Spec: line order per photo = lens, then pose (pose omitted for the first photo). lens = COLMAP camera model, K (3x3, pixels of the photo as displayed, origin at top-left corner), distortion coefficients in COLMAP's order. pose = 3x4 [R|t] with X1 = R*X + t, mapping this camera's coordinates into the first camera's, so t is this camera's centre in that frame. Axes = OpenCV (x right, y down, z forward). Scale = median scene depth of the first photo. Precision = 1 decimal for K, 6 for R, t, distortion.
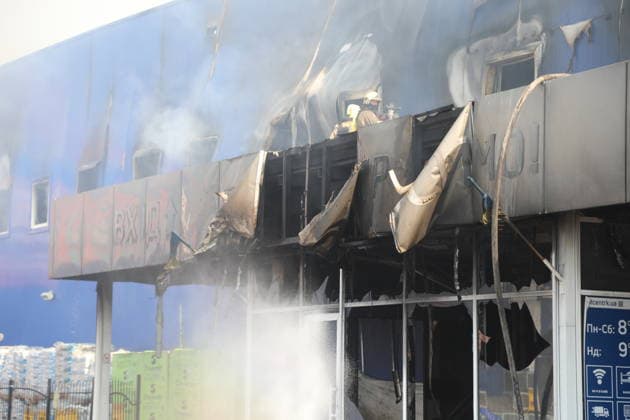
lens RADIAL K [[1774.3, 0, 315.0], [0, 1774.3, 210.0], [0, 0, 1]] dist [0.700219, -0.216789]
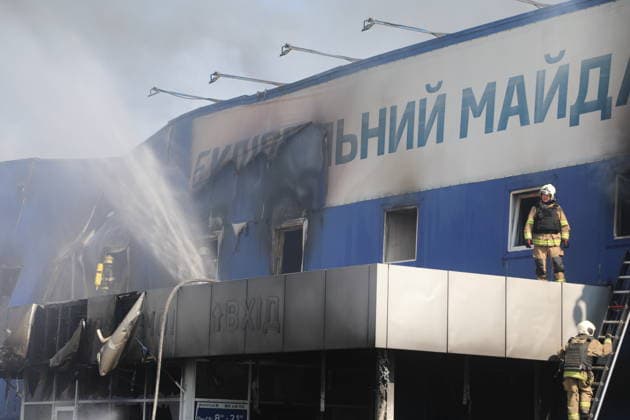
lens RADIAL K [[1825.4, 0, 315.0], [0, 1825.4, 210.0], [0, 0, 1]] dist [0.731369, -0.110338]
pose [[0.996635, 0.026690, 0.077500, 0.110258], [-0.024779, 0.999367, -0.025510, -0.098068], [-0.078131, 0.023503, 0.996666, -0.858259]]
